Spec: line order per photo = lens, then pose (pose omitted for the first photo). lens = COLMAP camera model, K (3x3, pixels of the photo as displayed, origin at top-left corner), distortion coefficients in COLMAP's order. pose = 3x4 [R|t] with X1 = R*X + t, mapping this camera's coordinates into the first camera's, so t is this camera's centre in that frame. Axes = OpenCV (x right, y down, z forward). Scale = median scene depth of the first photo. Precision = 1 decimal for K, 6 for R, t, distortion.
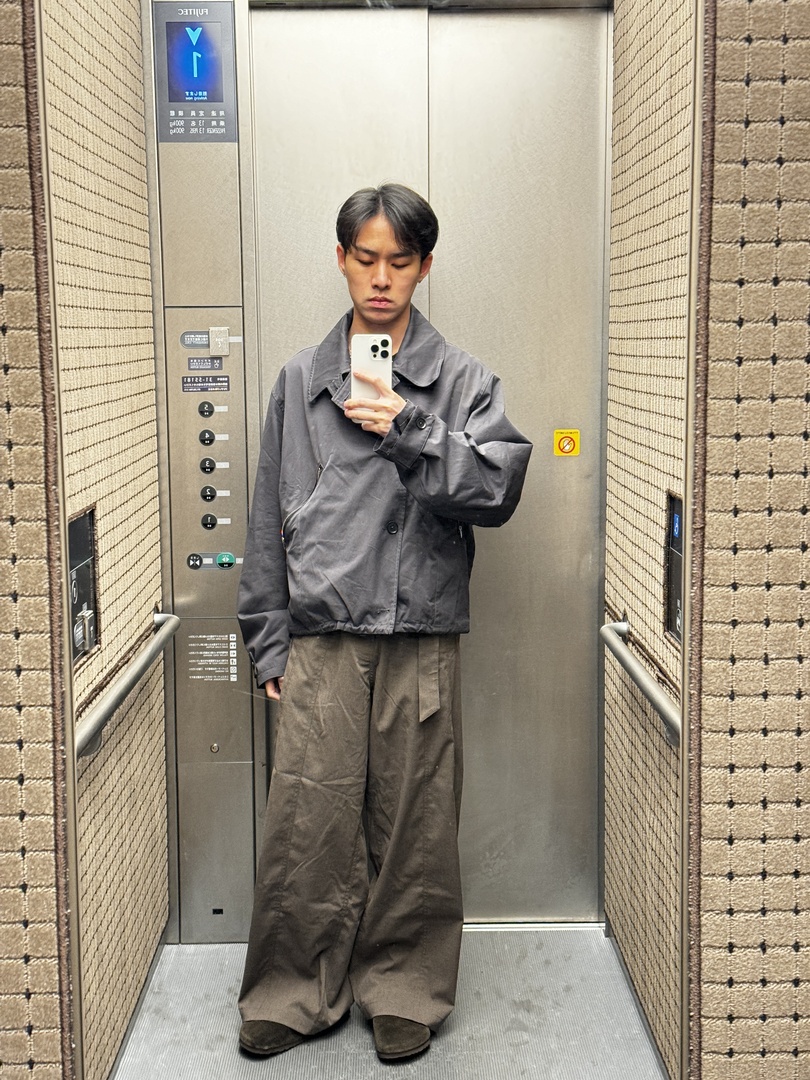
lens RADIAL K [[1503.4, 0, 400.9], [0, 1503.4, 543.9], [0, 0, 1]] dist [0.192666, -0.445372]
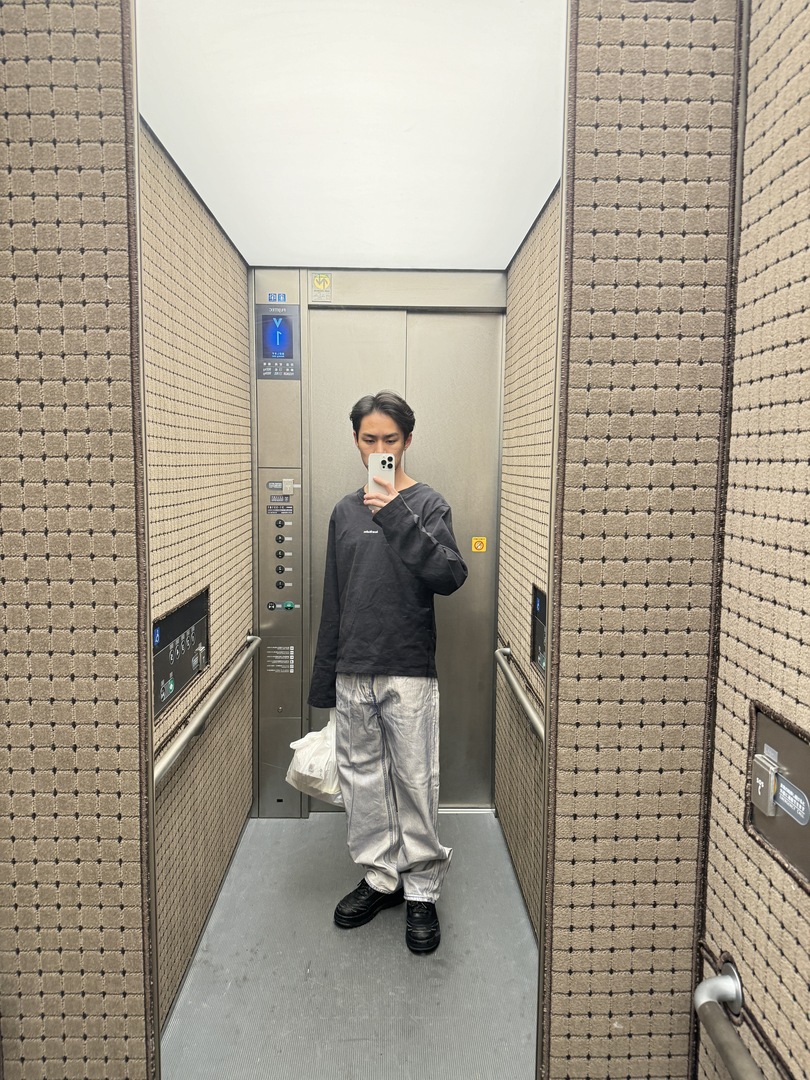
lens RADIAL K [[761.1, 0, 406.1], [0, 761.1, 533.9], [0, 0, 1]] dist [0.099936, -0.165814]
pose [[0.999713, 0.020418, 0.012539, 0.027509], [-0.019957, 0.999158, -0.035856, -0.110065], [-0.013260, 0.035595, 0.999278, 0.194634]]
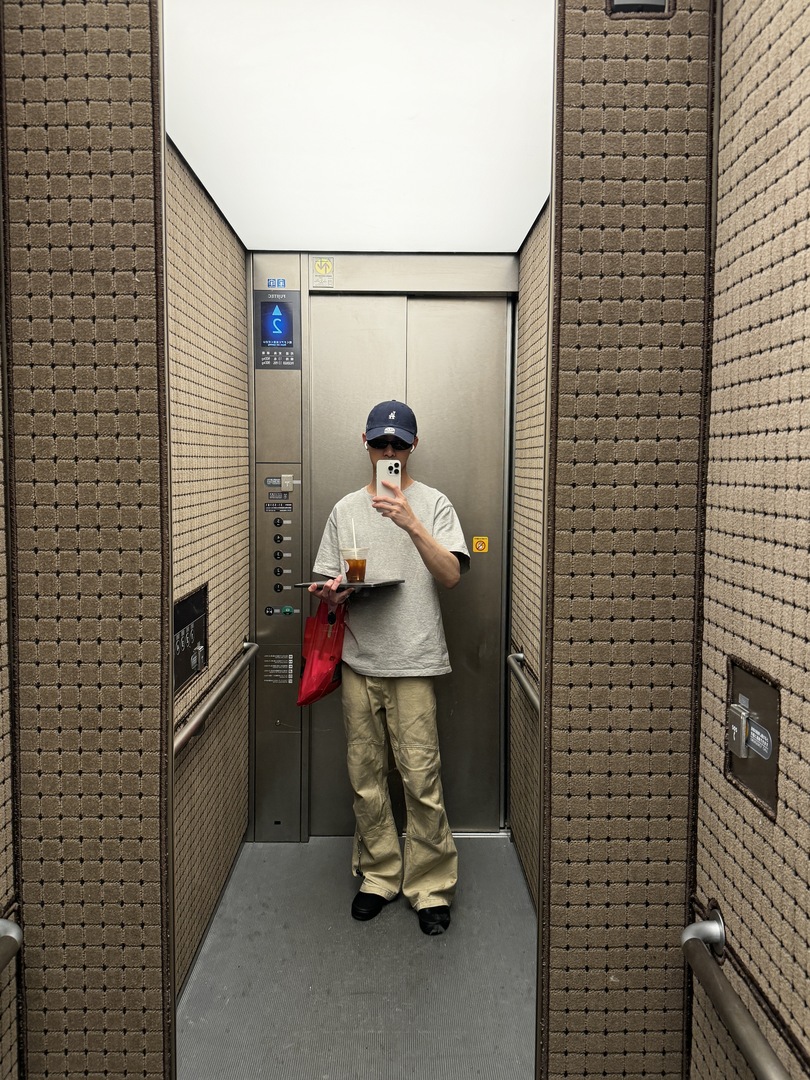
lens RADIAL K [[880.2, 0, 404.9], [0, 880.2, 527.4], [0, 0, 1]] dist [0.191045, -0.437526]
pose [[0.999840, 0.017885, 0.000161, 0.032556], [-0.017841, 0.997929, -0.061796, -0.056441], [-0.001266, 0.061783, 0.998089, 0.009416]]
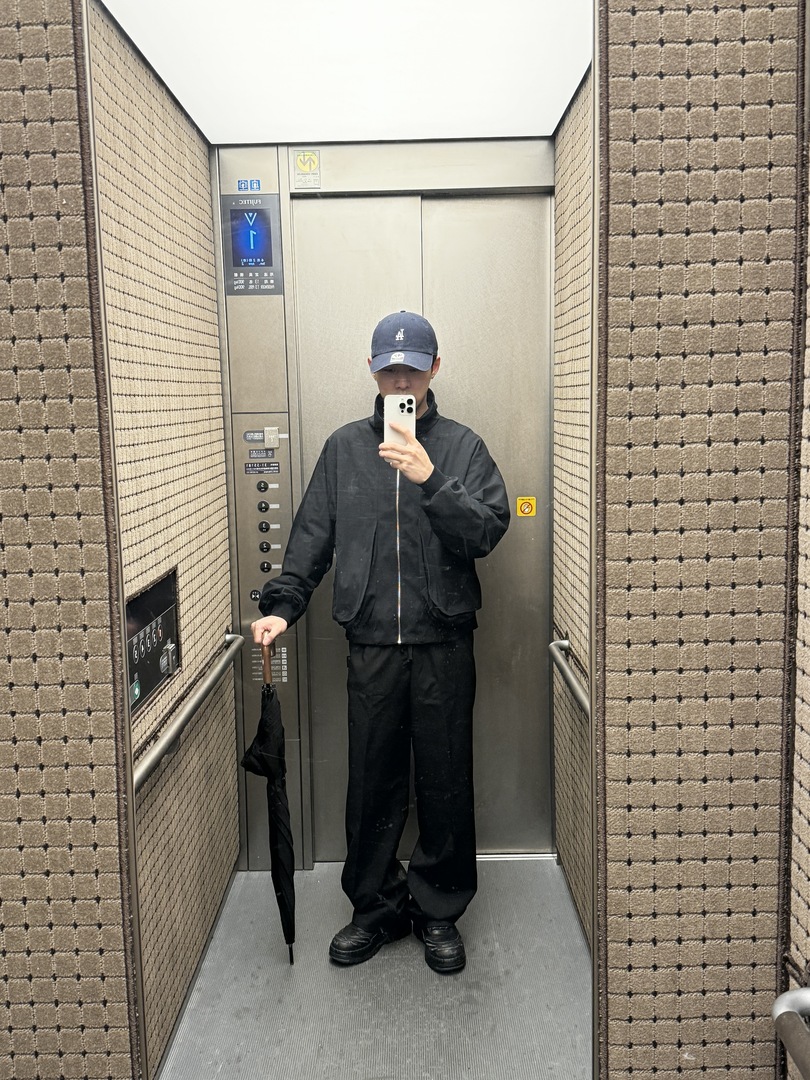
lens RADIAL K [[1066.1, 0, 405.0], [0, 1066.1, 540.0], [0, 0, 1]] dist [0.181636, -0.406040]
pose [[0.999832, -0.008693, -0.016165, 0.039348], [0.008635, 0.999956, -0.003628, -0.082880], [0.016196, 0.003488, 0.999863, 0.054083]]
